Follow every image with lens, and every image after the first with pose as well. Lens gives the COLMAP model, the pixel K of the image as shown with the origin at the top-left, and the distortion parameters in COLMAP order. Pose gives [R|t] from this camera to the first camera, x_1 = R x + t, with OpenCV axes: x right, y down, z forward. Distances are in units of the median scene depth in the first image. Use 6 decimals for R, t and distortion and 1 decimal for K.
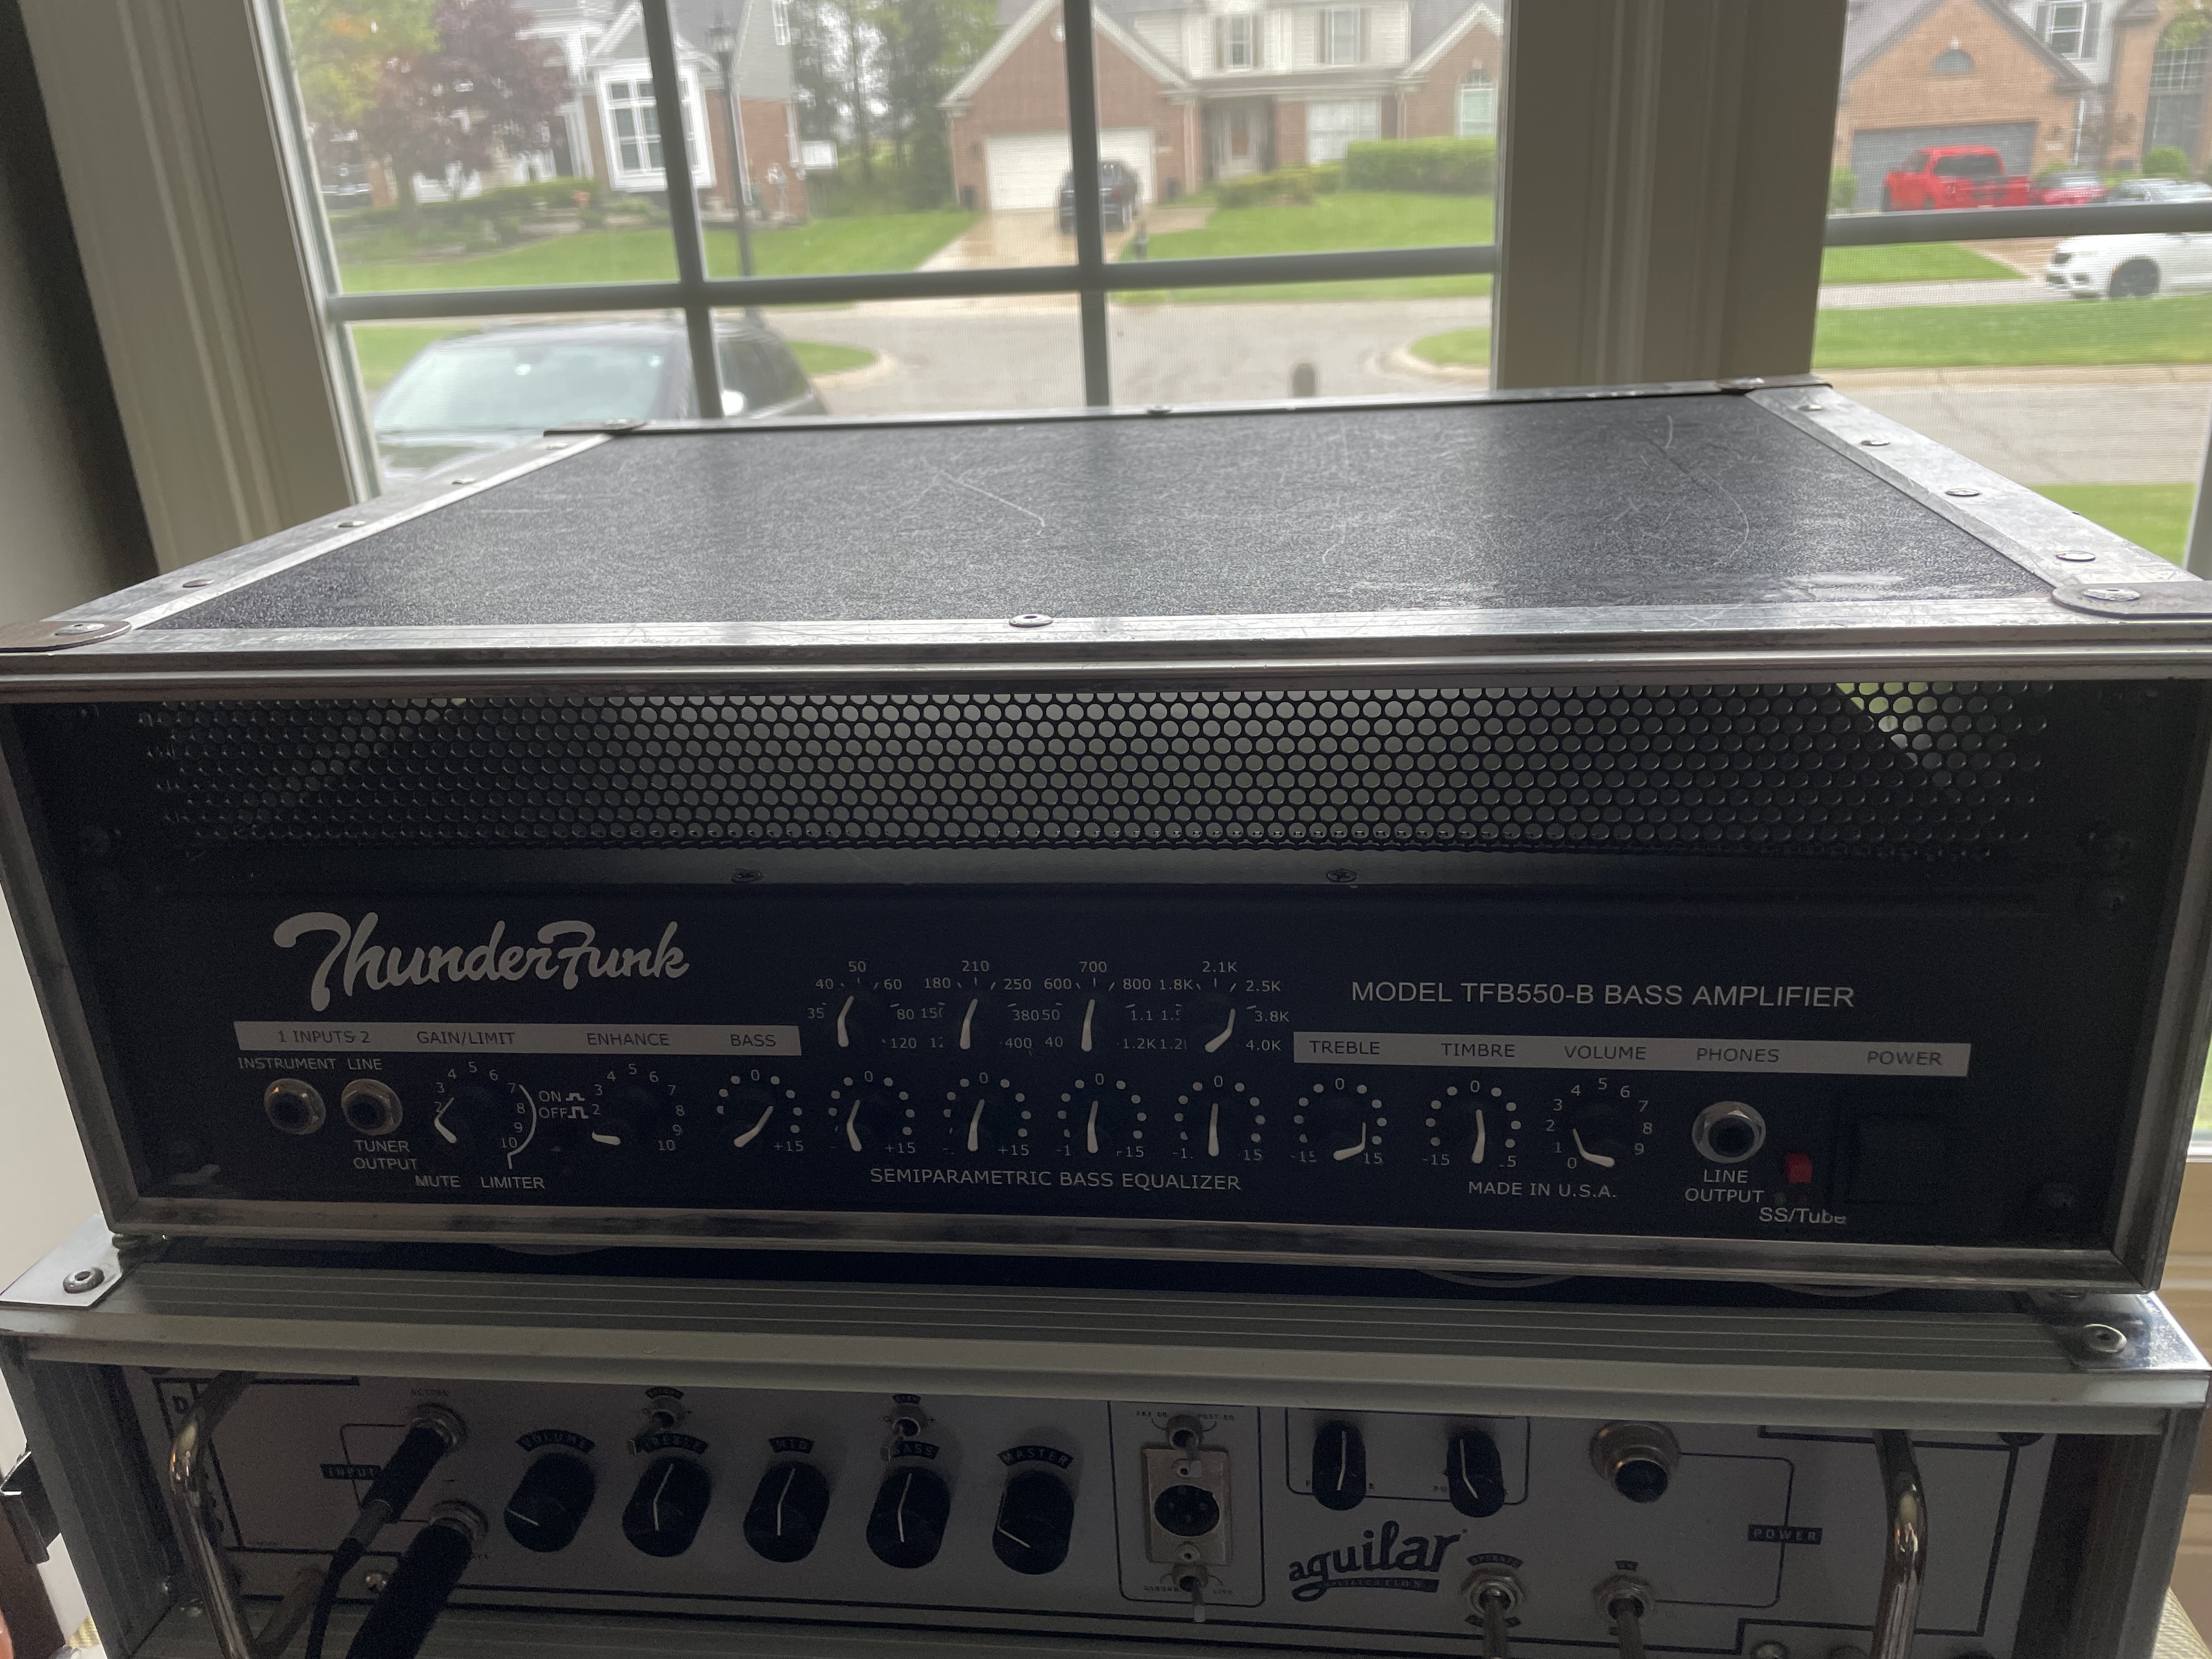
lens RADIAL K [[1725.5, 0, 1106.0], [0, 1725.5, 829.5], [0, 0, 1]] dist [0.080032, -0.112460]
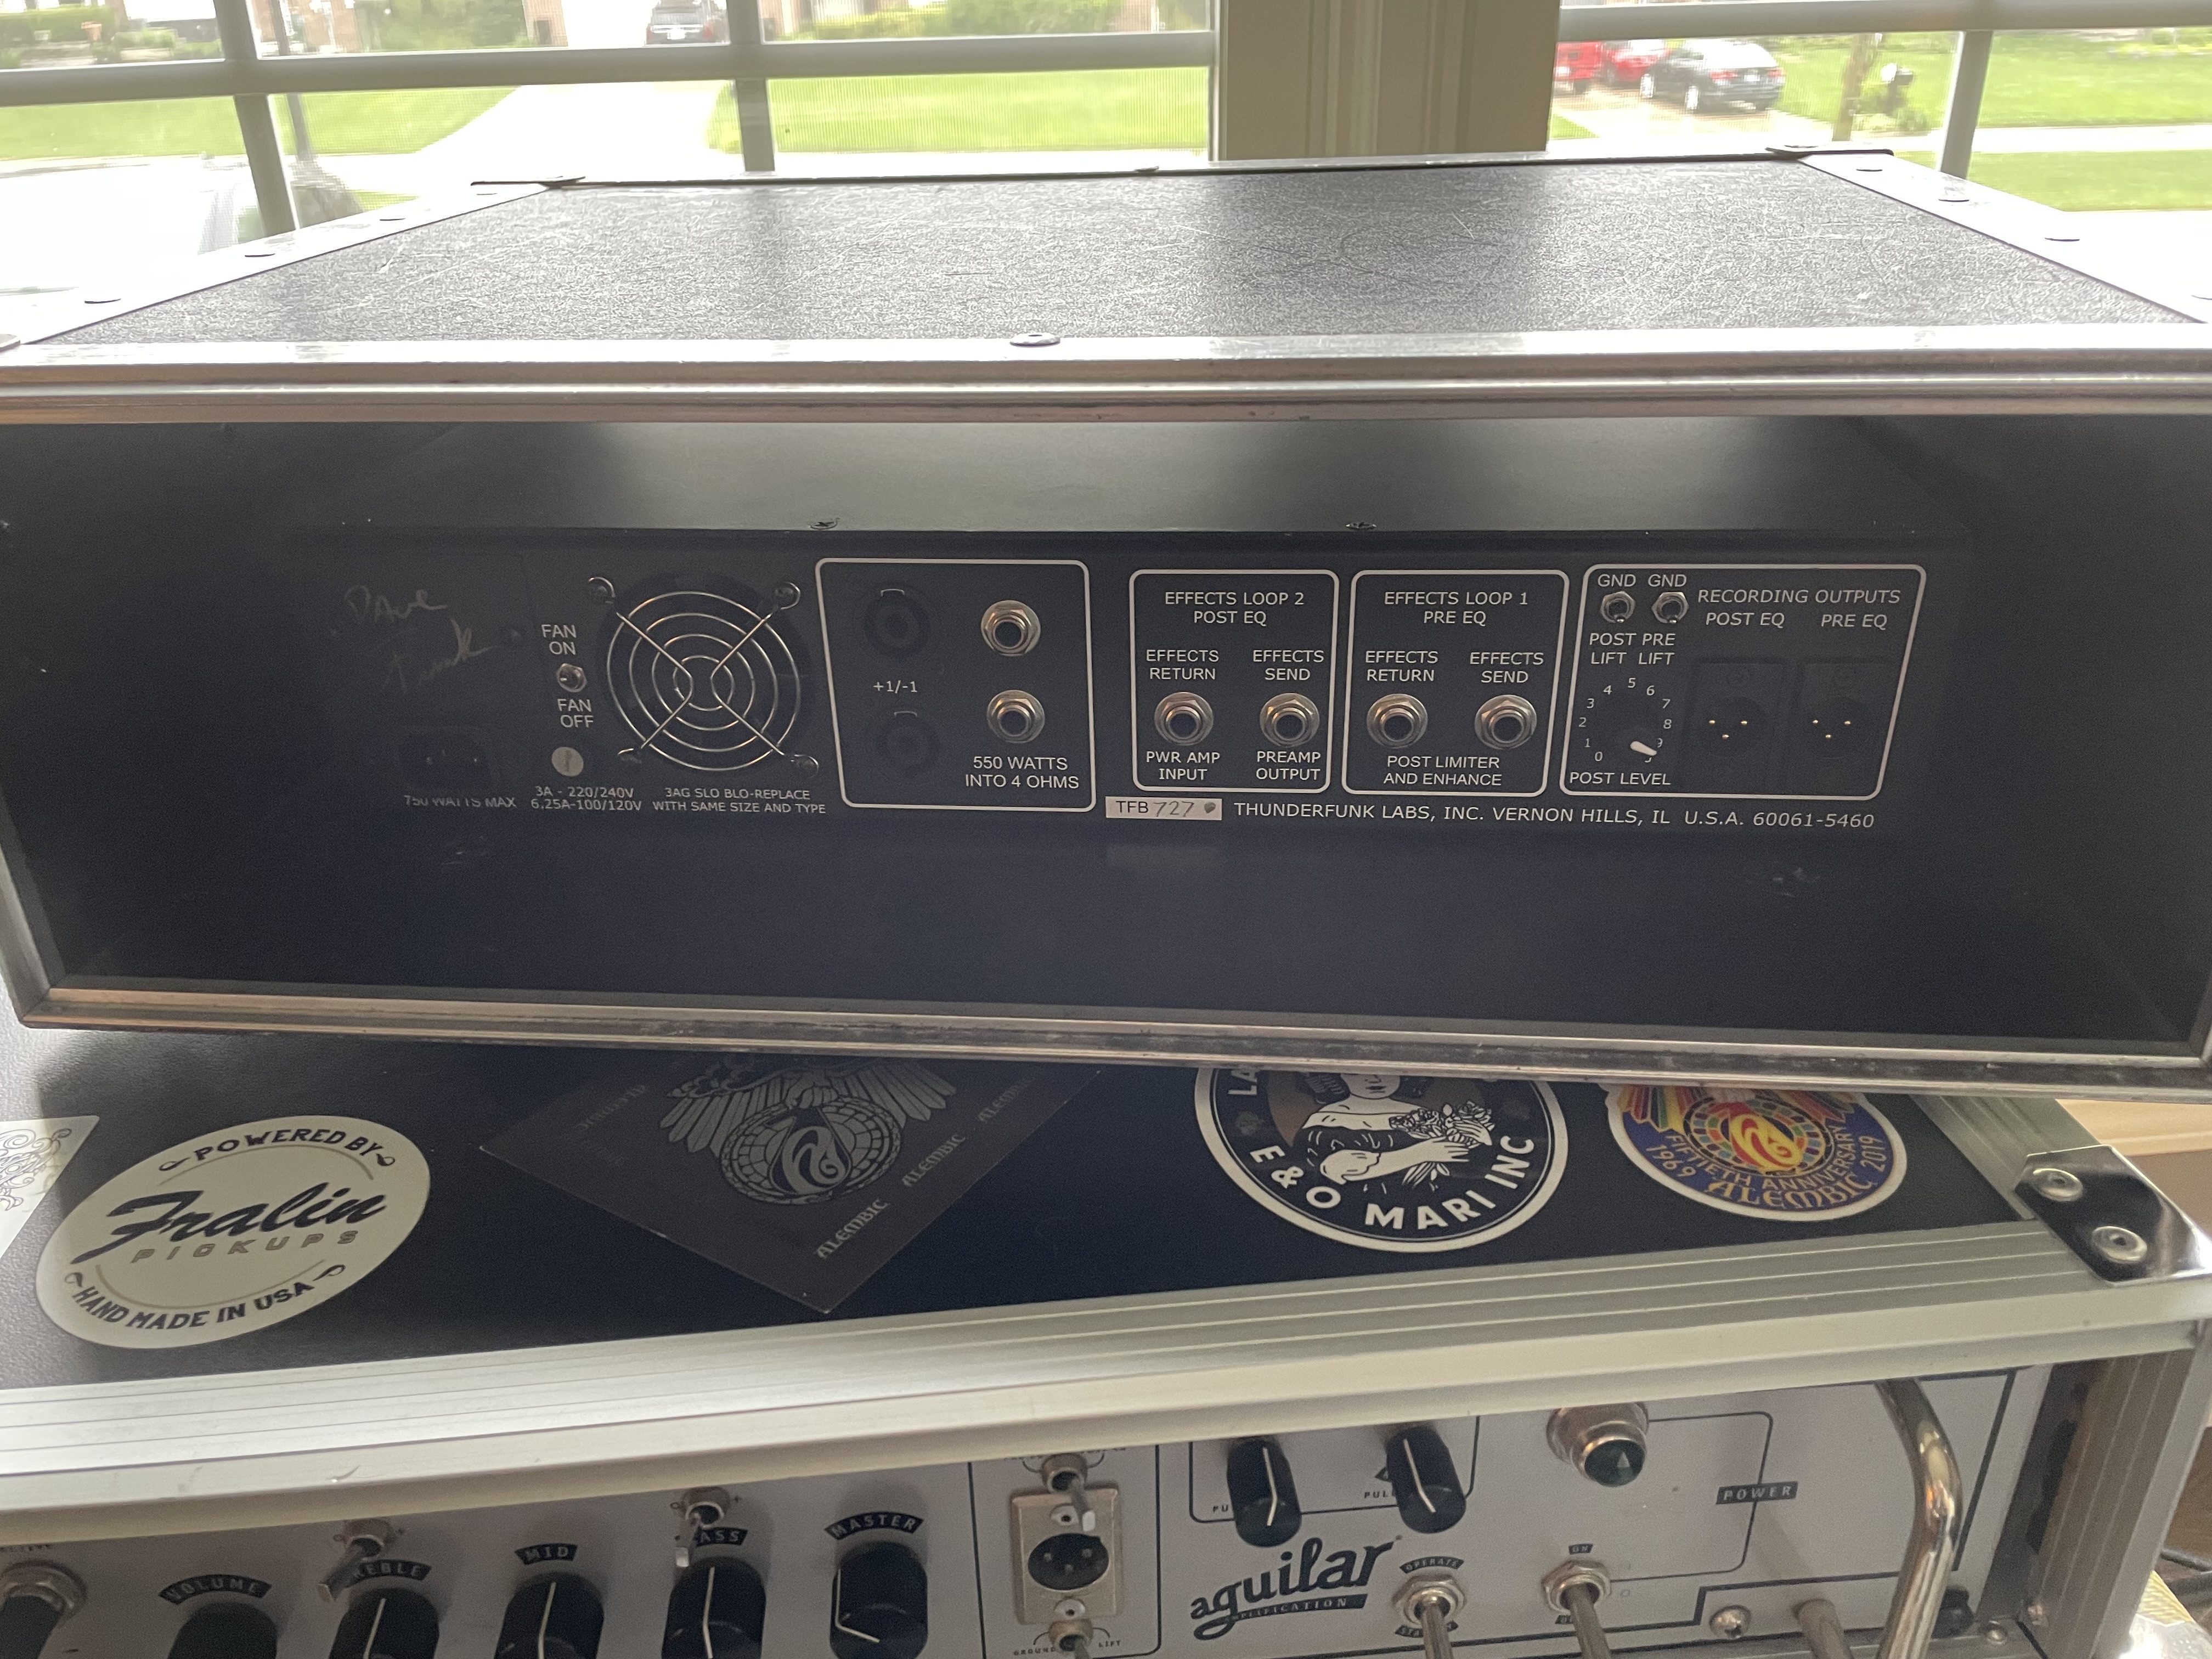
lens RADIAL K [[1700.2, 0, 1098.0], [0, 1700.2, 867.4], [0, 0, 1]] dist [0.084092, -0.129633]
pose [[0.977645, -0.071976, 0.197559, -0.073874], [0.052974, 0.993592, 0.099842, -0.007045], [-0.203480, -0.087144, 0.975193, 0.249133]]
